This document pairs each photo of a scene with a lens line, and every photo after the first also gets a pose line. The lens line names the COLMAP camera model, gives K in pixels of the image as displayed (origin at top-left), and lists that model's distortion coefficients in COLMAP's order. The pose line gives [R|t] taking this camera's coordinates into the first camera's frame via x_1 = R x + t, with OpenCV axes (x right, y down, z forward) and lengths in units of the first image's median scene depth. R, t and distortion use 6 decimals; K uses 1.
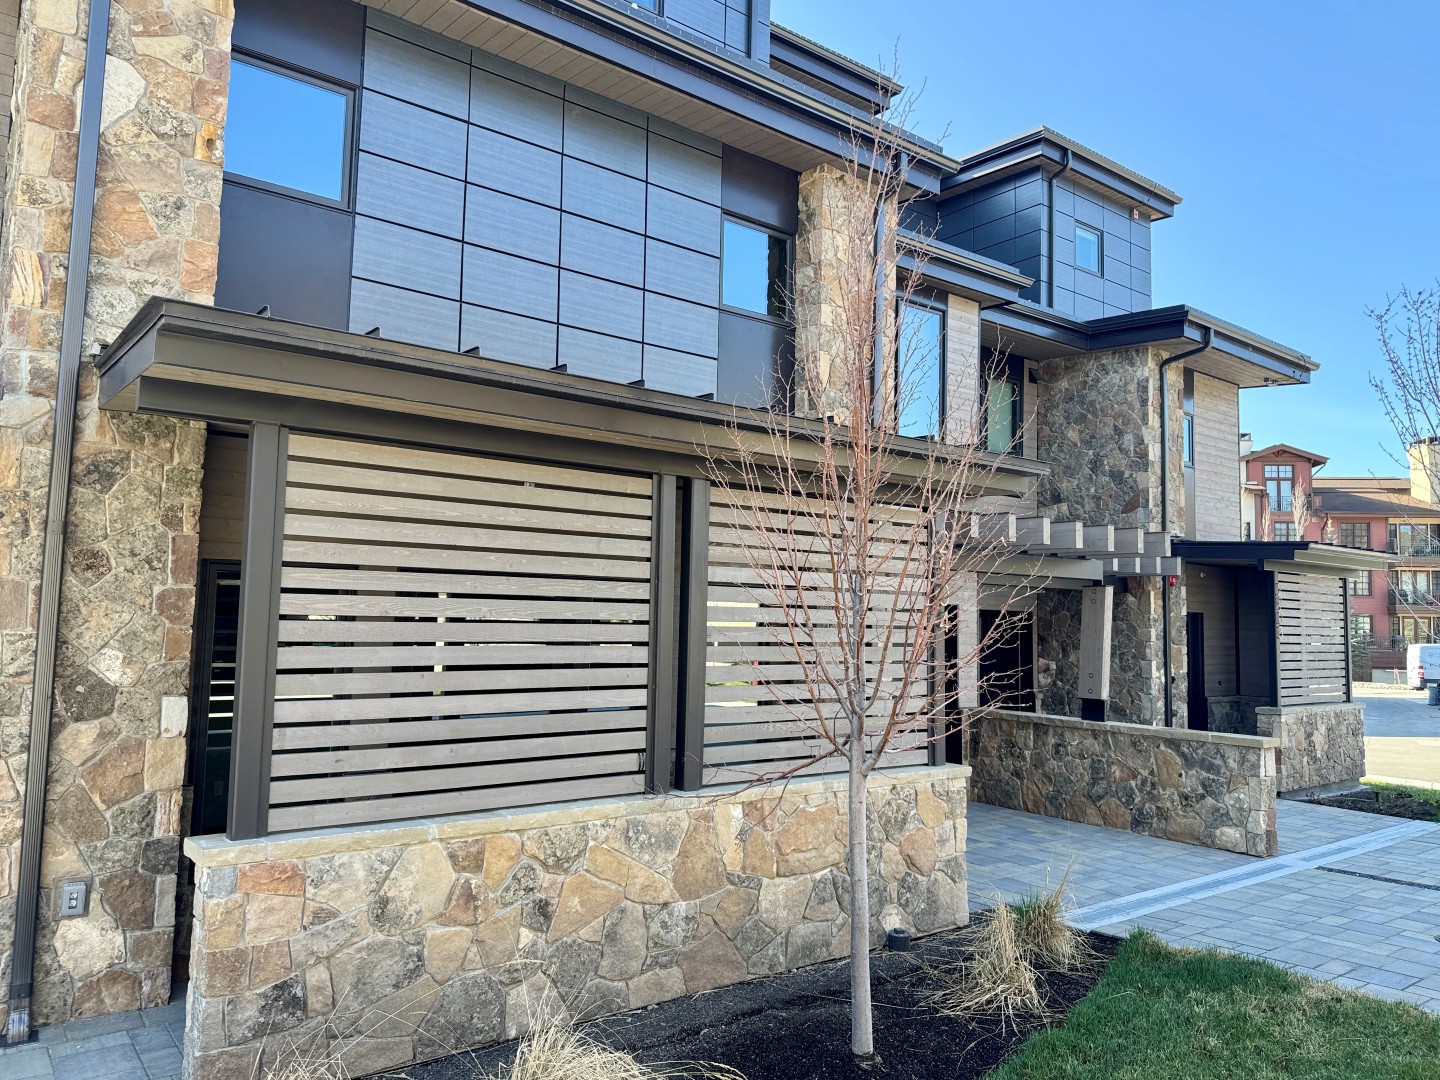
lens RADIAL K [[1063.1, 0, 742.8], [0, 1063.1, 539.2], [0, 0, 1]] dist [0.082106, -0.102961]
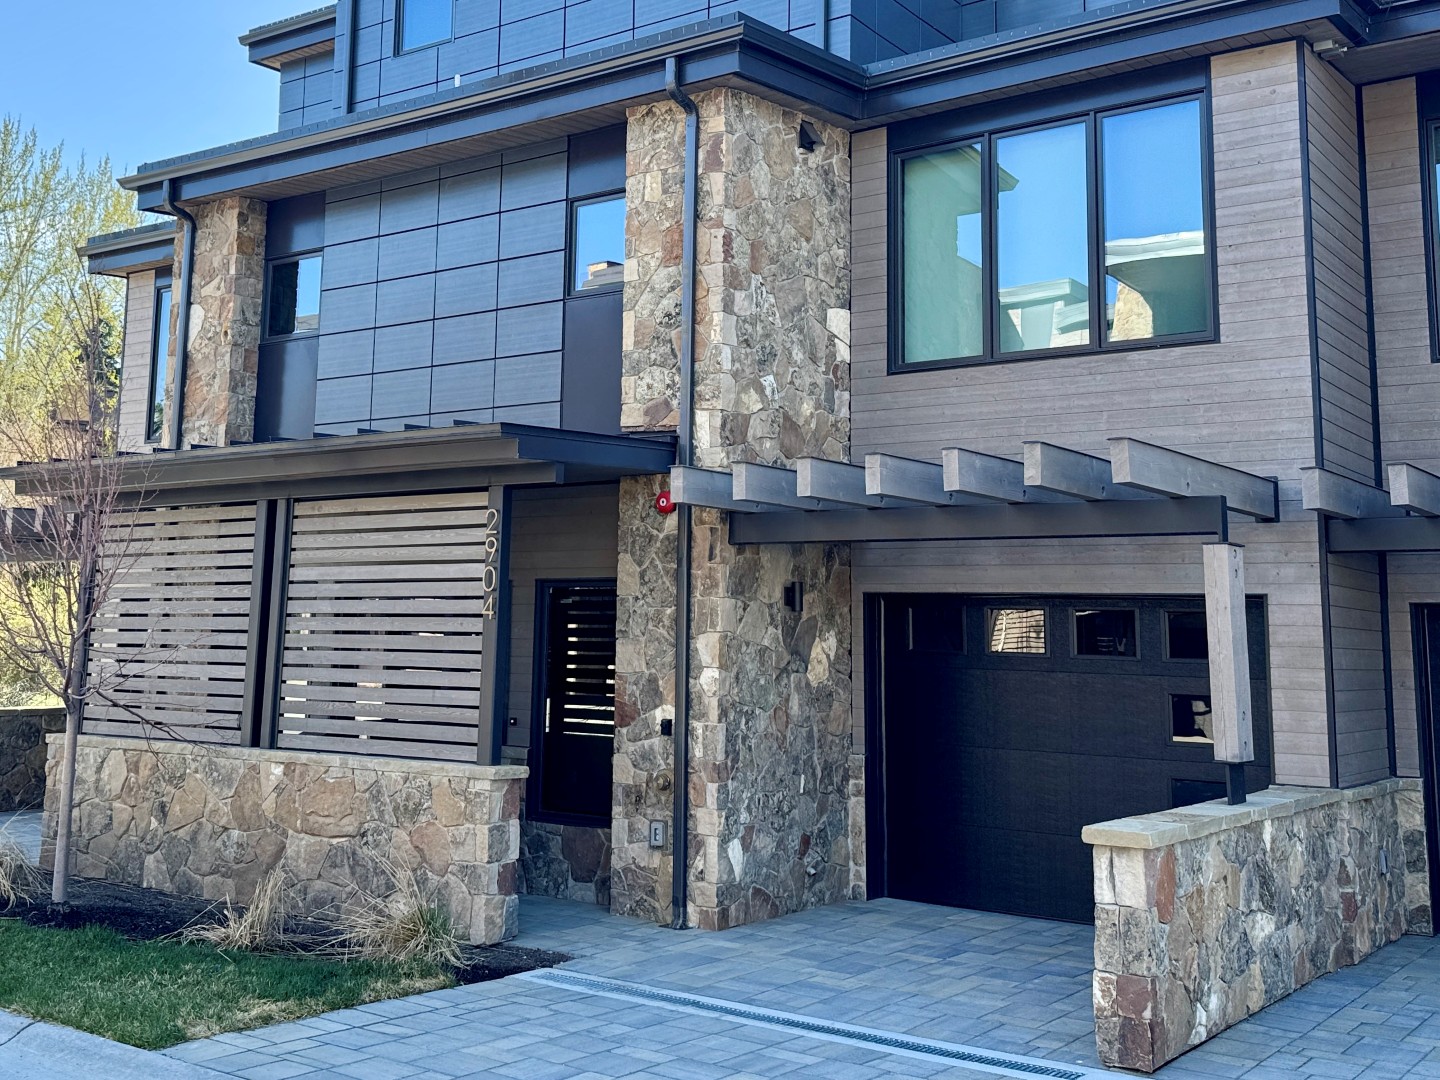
lens RADIAL K [[1063.1, 0, 742.8], [0, 1063.1, 539.2], [0, 0, 1]] dist [0.082106, -0.102961]
pose [[0.433232, -0.074374, -0.898208, 1.333684], [0.073166, 0.996202, -0.047198, 0.093338], [0.898307, -0.045271, 0.437029, 0.956857]]
